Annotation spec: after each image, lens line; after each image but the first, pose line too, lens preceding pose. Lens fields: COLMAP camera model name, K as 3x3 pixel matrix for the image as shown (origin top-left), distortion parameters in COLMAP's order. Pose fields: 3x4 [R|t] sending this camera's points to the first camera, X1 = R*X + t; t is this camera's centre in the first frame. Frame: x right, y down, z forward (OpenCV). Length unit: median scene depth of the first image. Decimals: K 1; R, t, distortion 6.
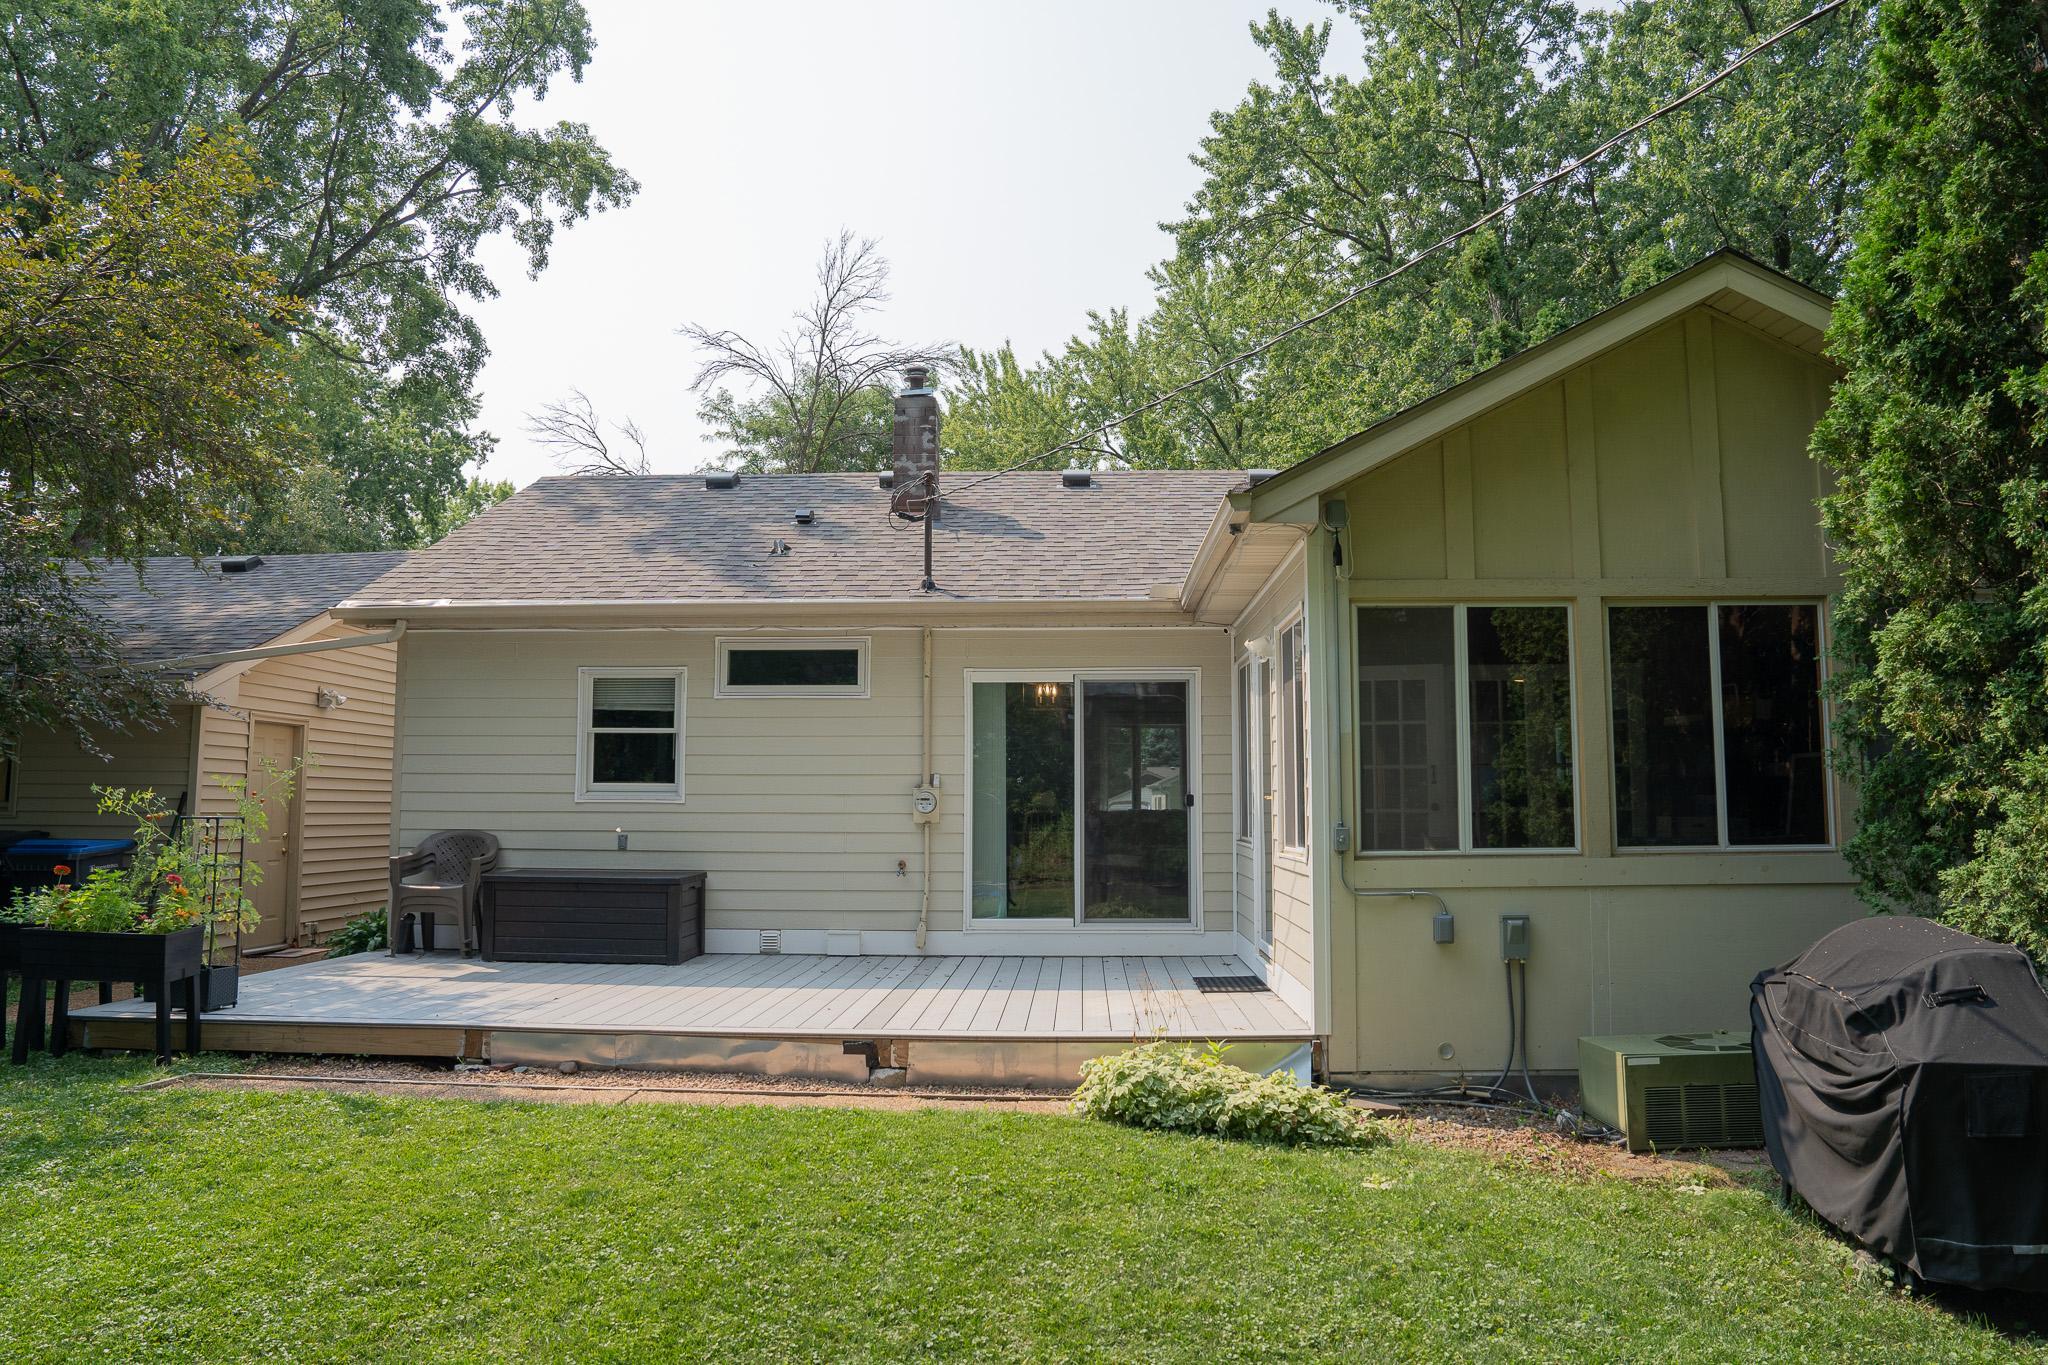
lens RADIAL K [[1405.1, 0, 1024.0], [0, 1405.1, 682.5], [0, 0, 1]] dist [-0.117420, 0.091222]
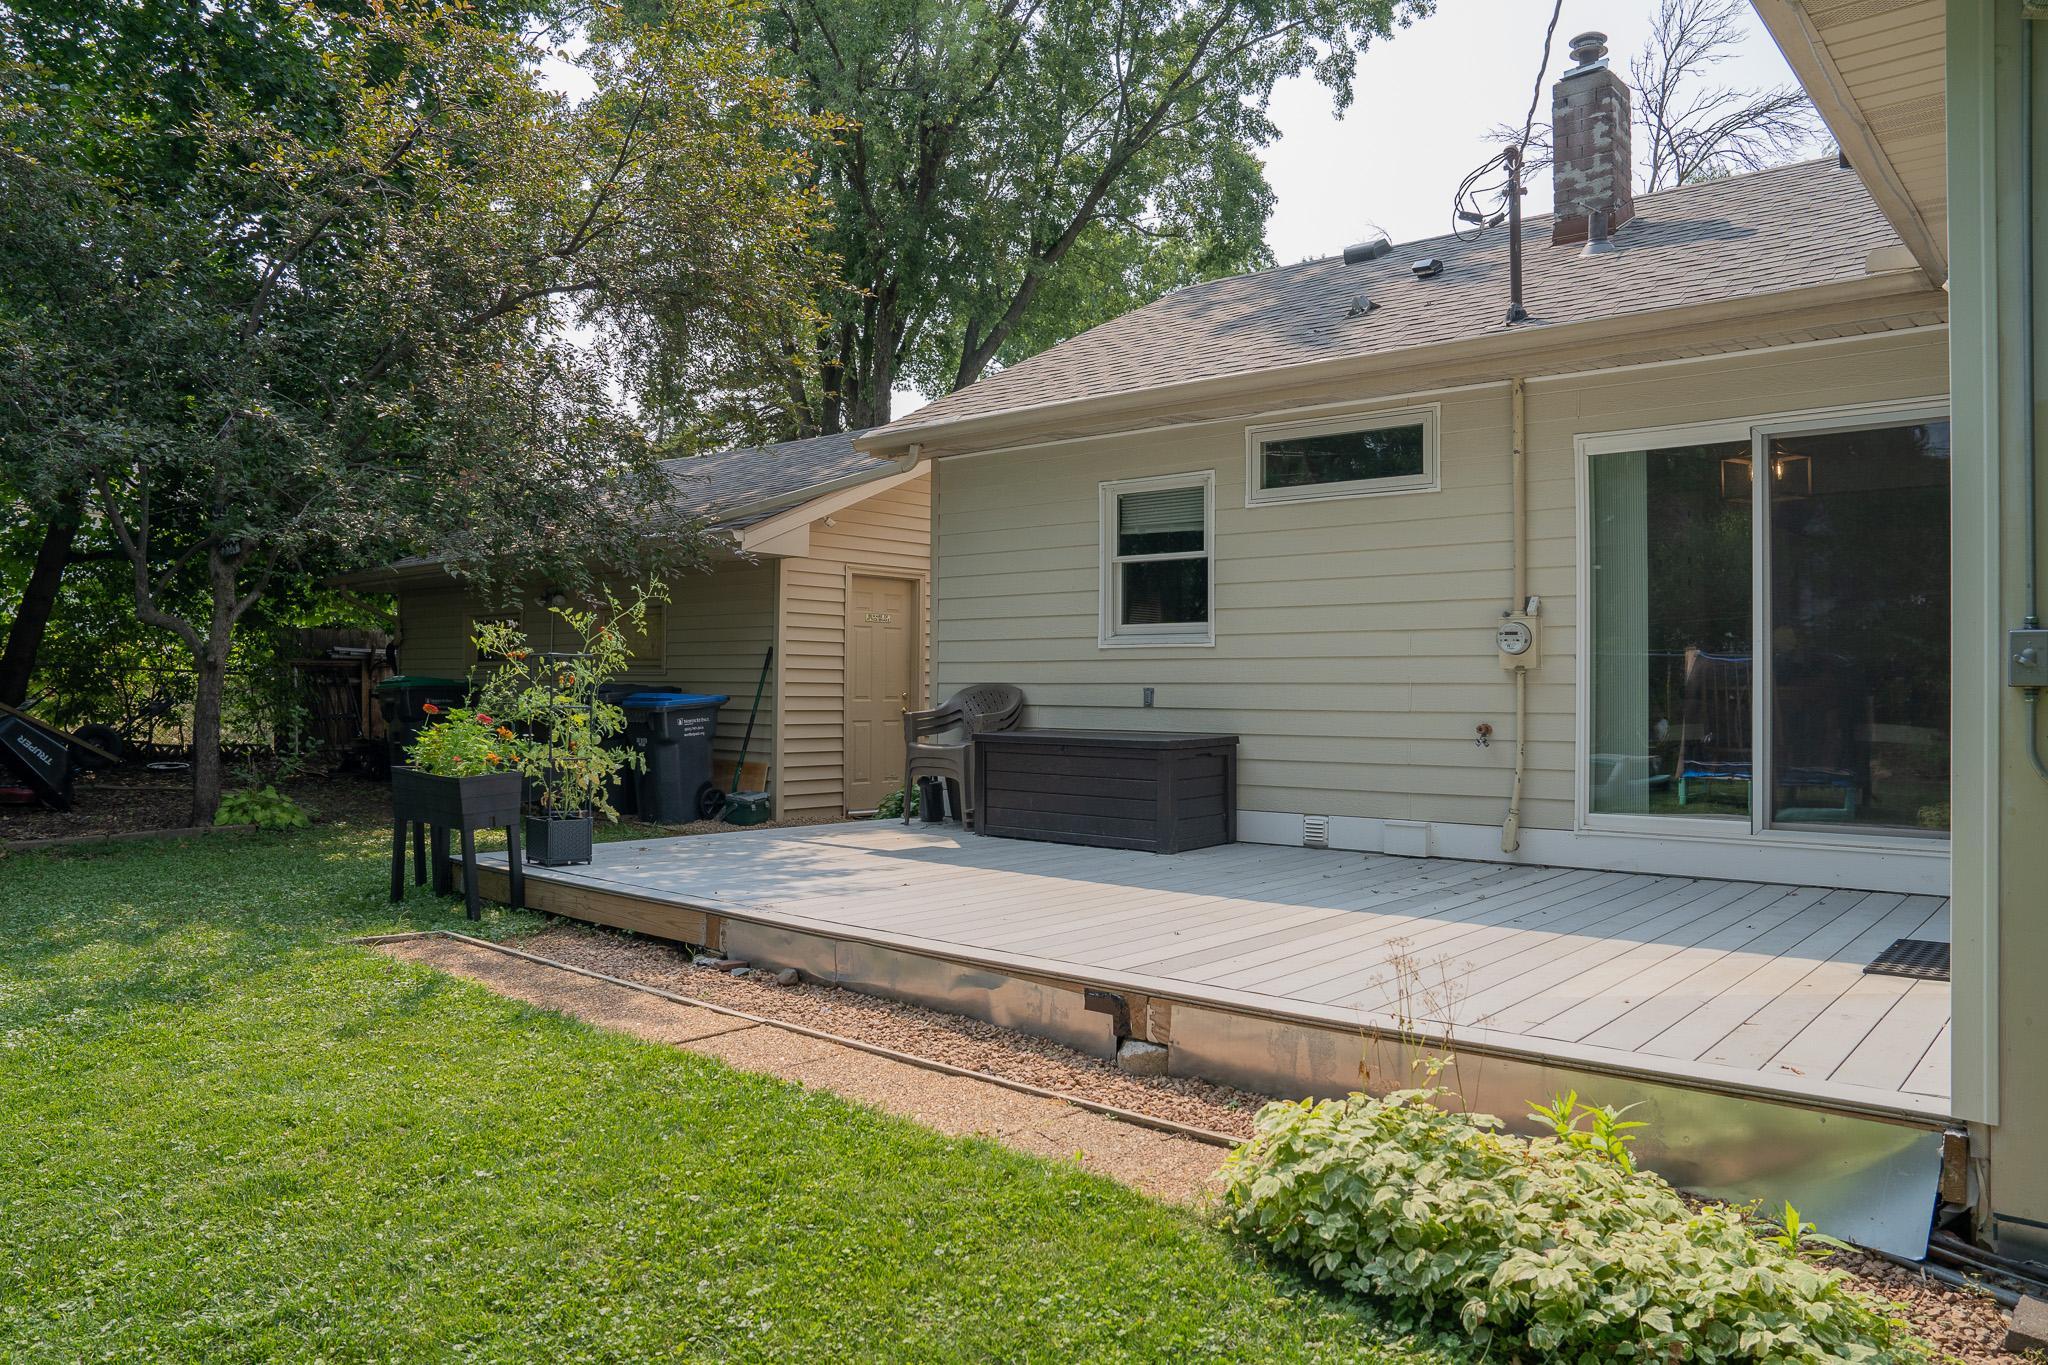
lens RADIAL K [[1405.1, 0, 1024.0], [0, 1405.1, 682.5], [0, 0, 1]] dist [-0.117420, 0.091222]
pose [[0.786918, 0.000294, -0.617058, 0.153319], [0.050175, 0.996658, 0.064461, 0.051214], [0.615014, -0.081686, 0.784273, 0.326341]]
